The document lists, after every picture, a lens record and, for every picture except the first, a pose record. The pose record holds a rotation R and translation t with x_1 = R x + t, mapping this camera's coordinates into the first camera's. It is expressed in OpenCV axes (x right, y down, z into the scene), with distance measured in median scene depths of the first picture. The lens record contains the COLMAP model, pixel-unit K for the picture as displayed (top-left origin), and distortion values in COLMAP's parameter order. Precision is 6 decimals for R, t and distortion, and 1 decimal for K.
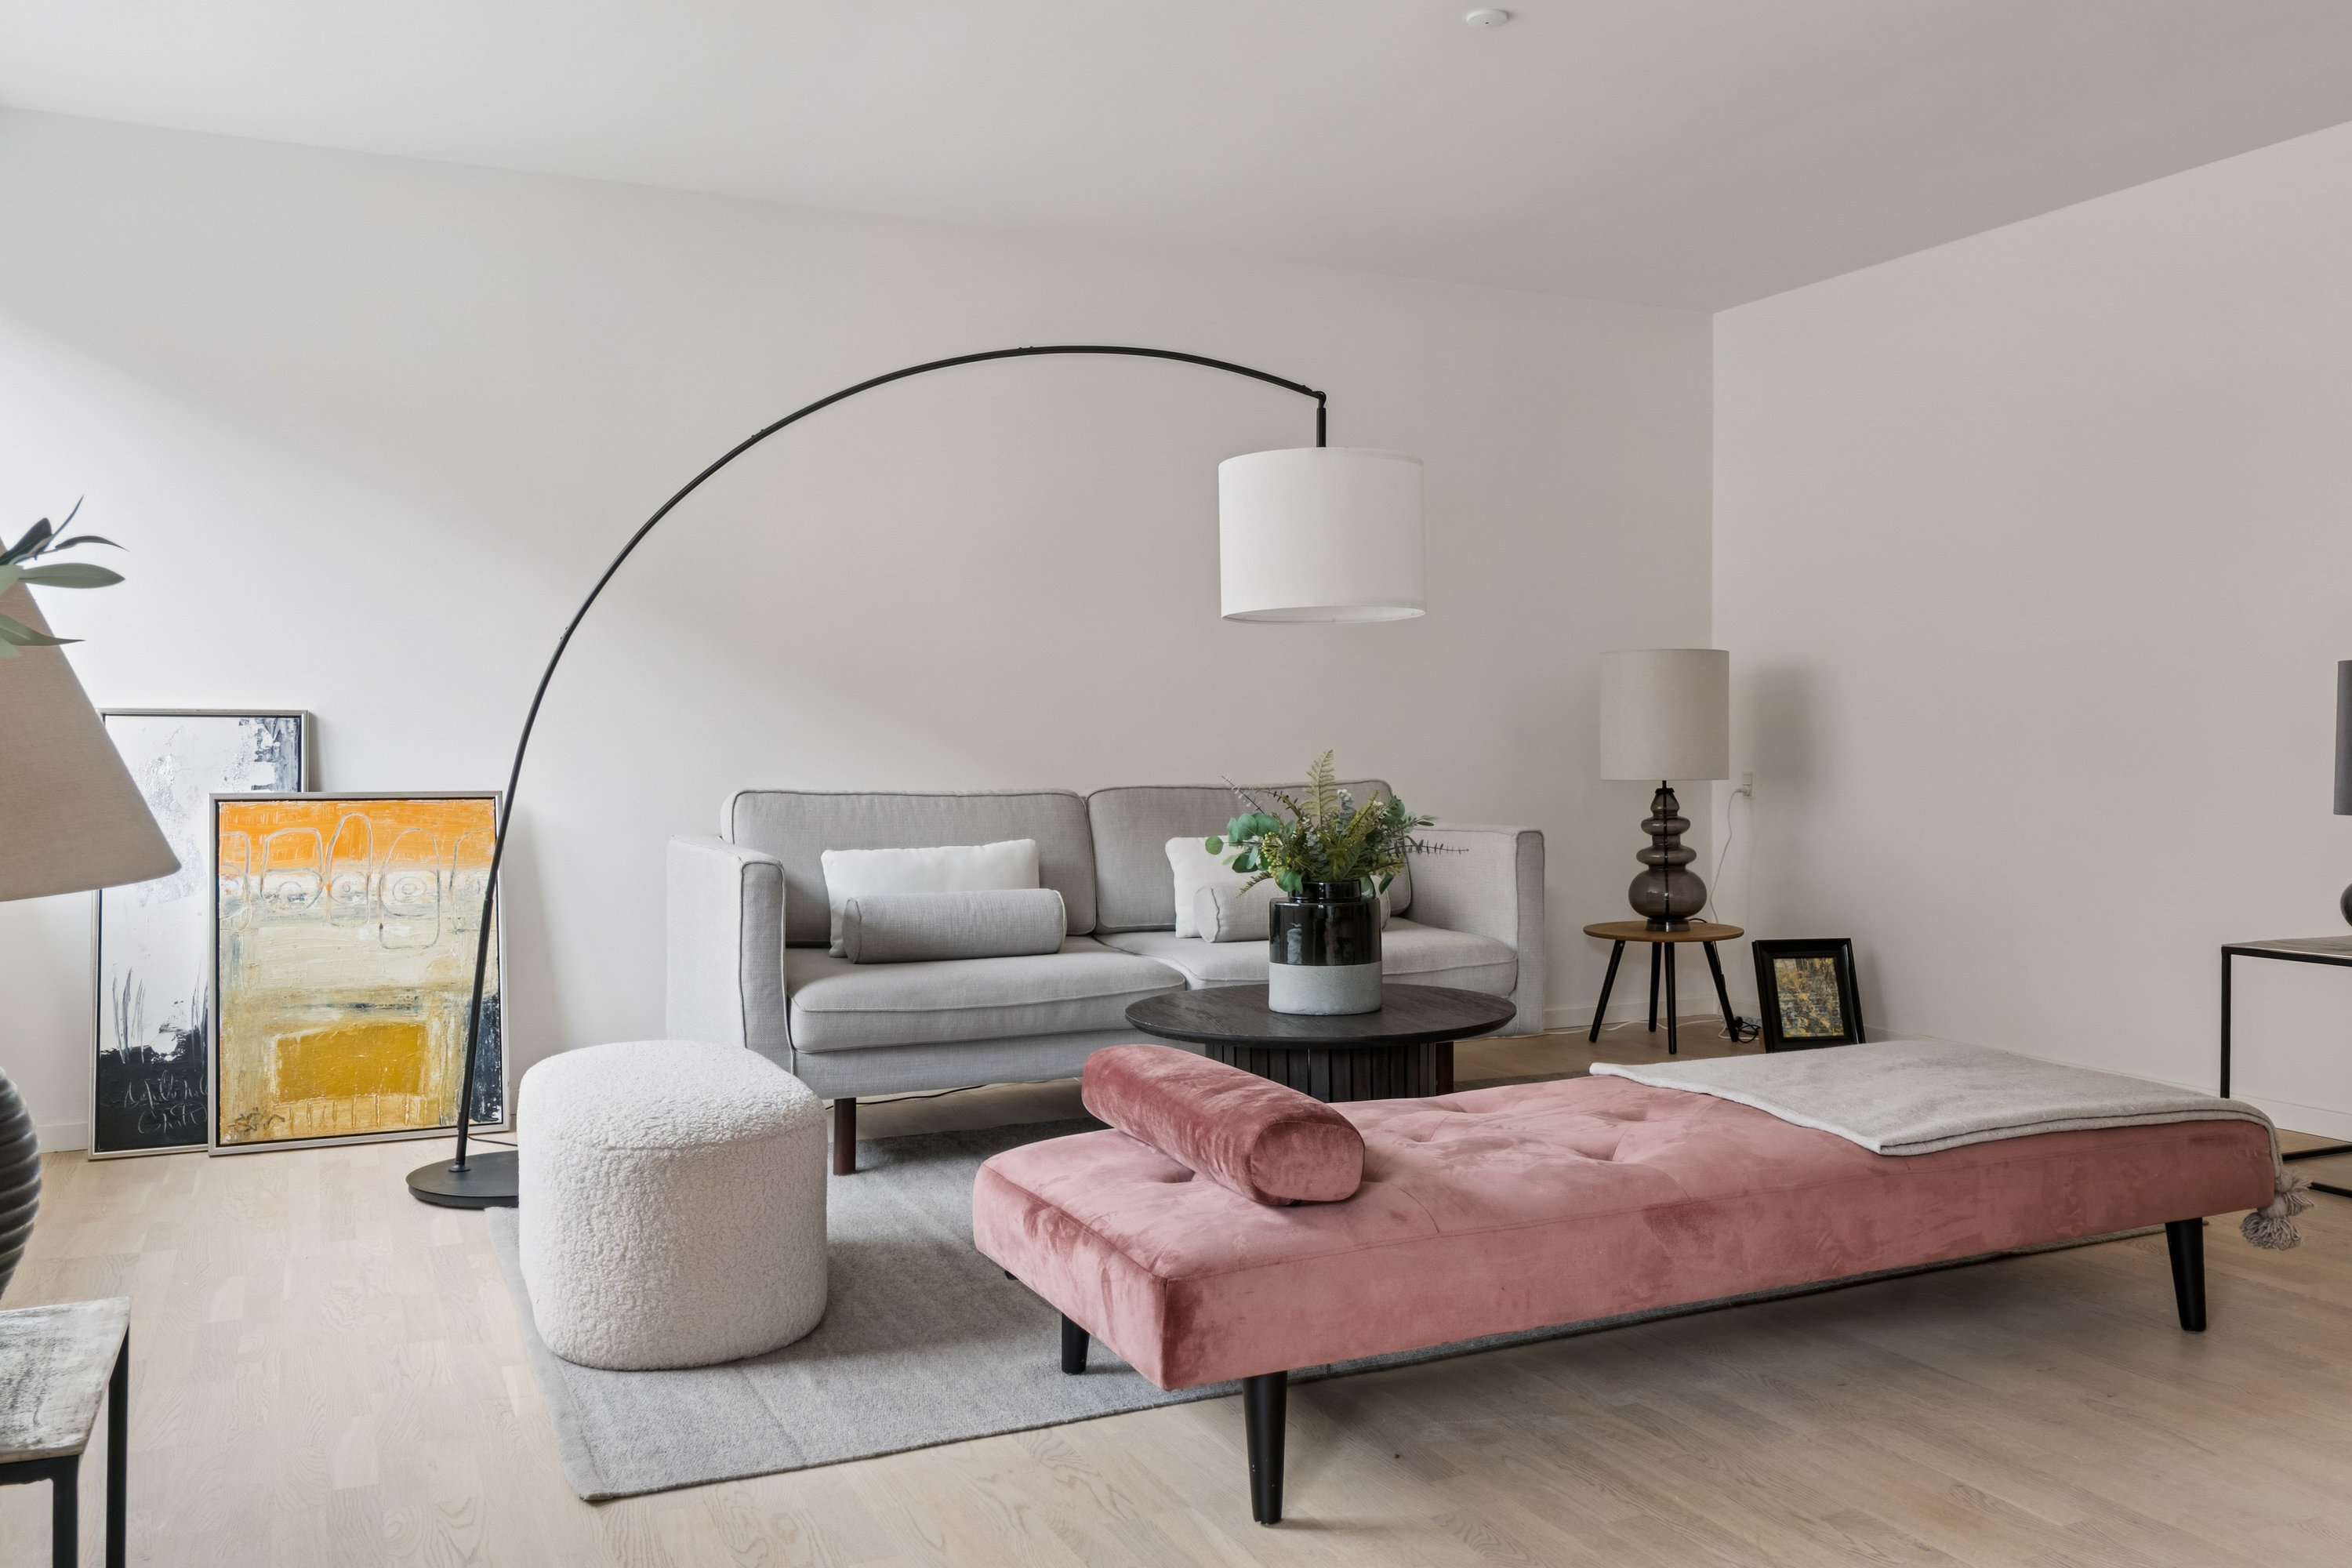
lens RADIAL K [[1962.4, 0, 1200.1], [0, 1962.4, 777.6], [0, 0, 1]] dist [-0.000606, -0.016685]
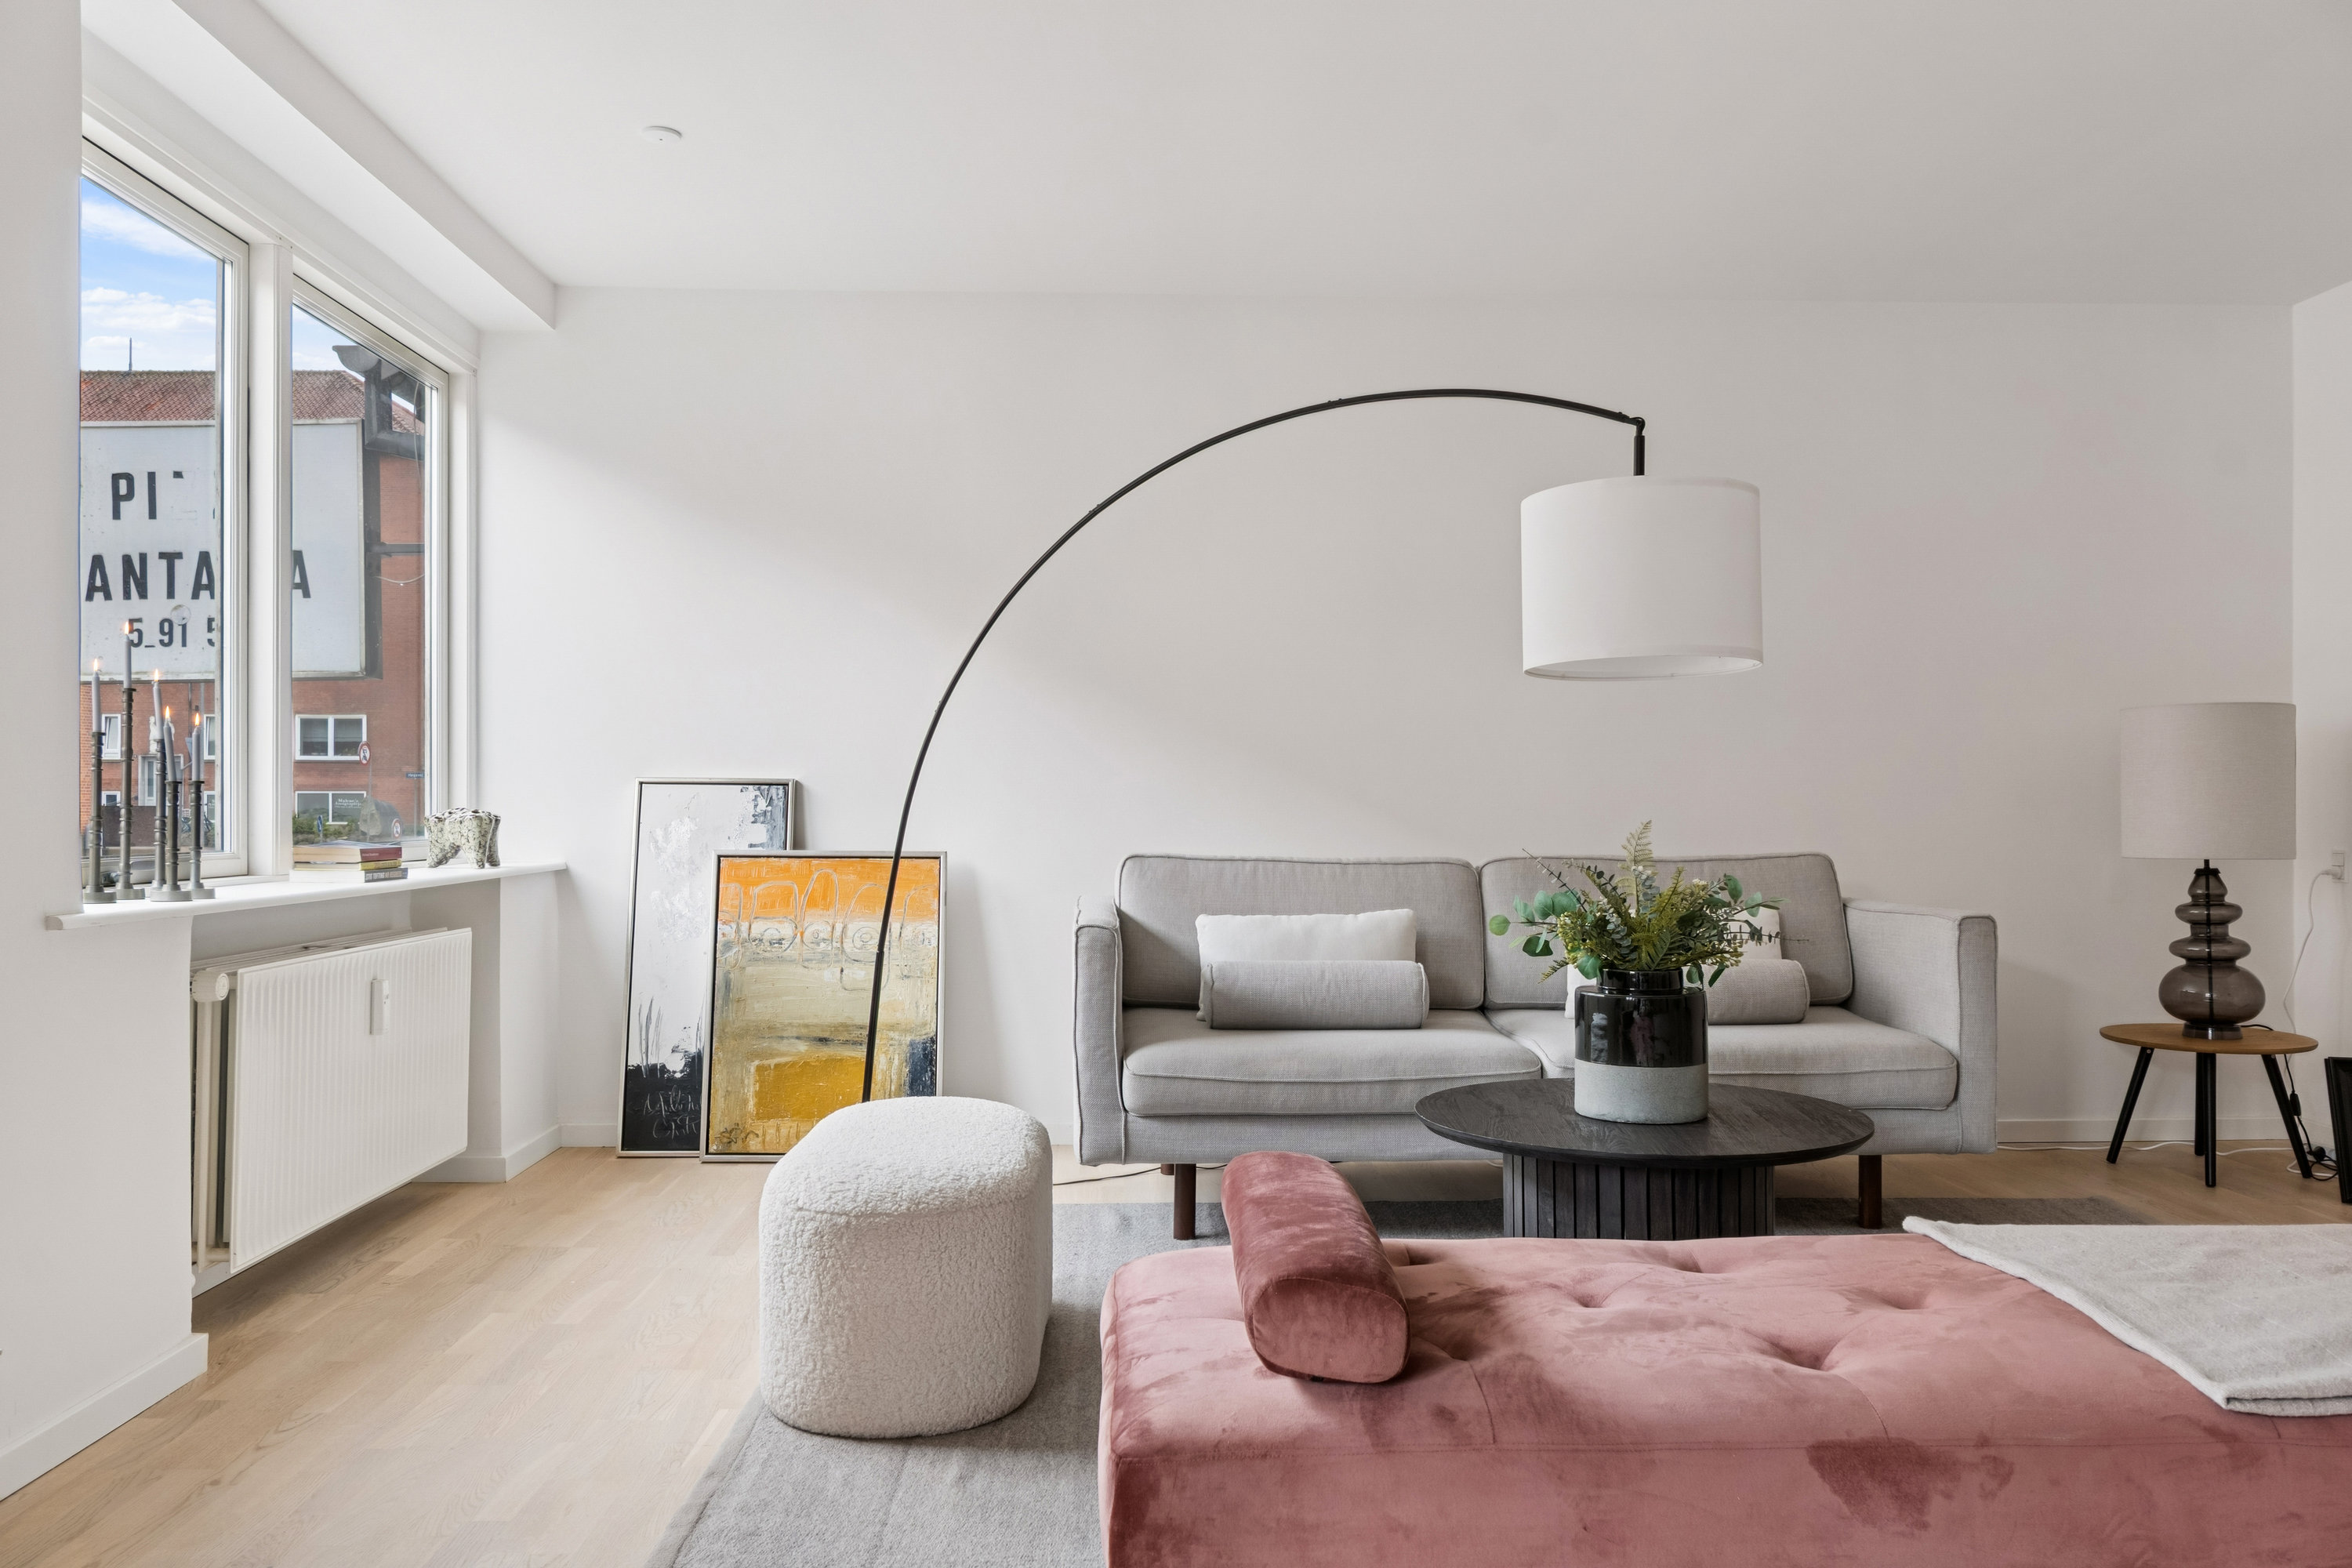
lens RADIAL K [[1704.2, 0, 1167.3], [0, 1704.2, 802.5], [0, 0, 1]] dist [-0.001766, -0.000462]
pose [[0.912637, 0.003497, -0.408757, 0.171631], [-0.012317, 0.999745, -0.018947, -0.004745], [0.408586, 0.022327, 0.912447, 0.200134]]
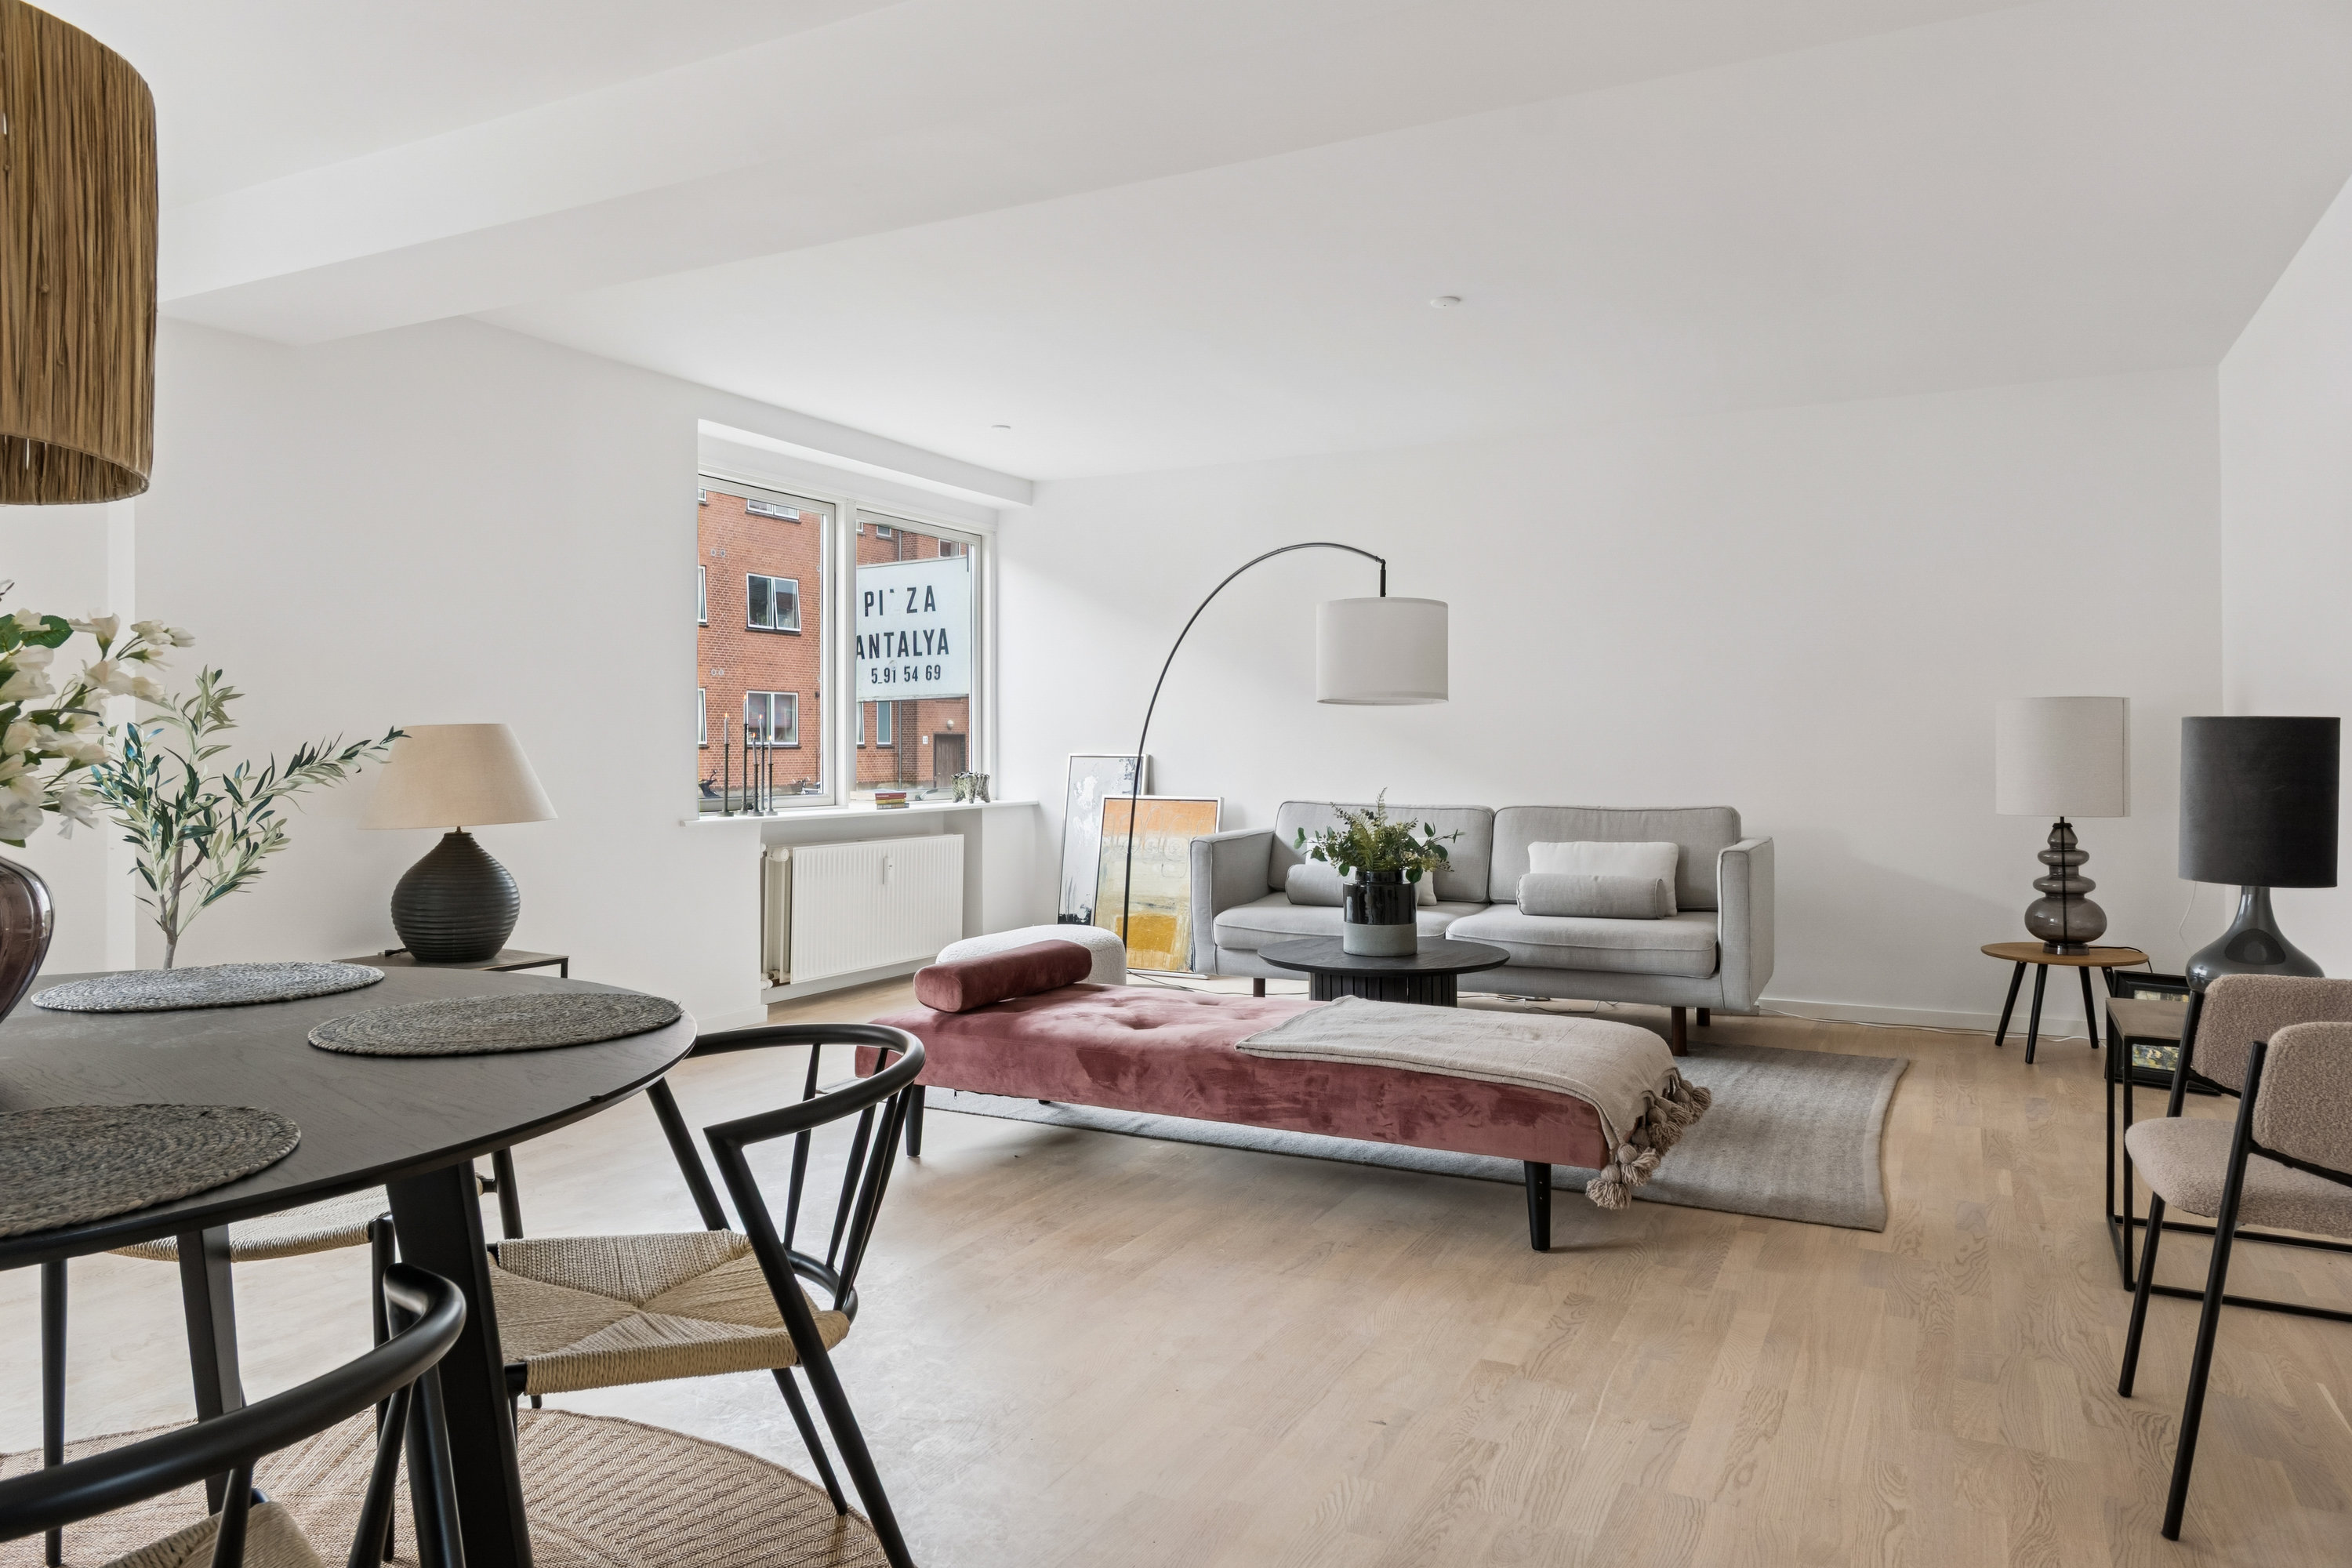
lens RADIAL K [[1515.4, 0, 1210.4], [0, 1515.4, 746.4], [0, 0, 1]] dist [0.005812, -0.002623]
pose [[0.589341, 0.001228, -0.807883, 0.908327], [-0.014776, 0.999848, -0.009260, -0.031510], [0.807749, 0.017395, 0.589270, 0.166918]]
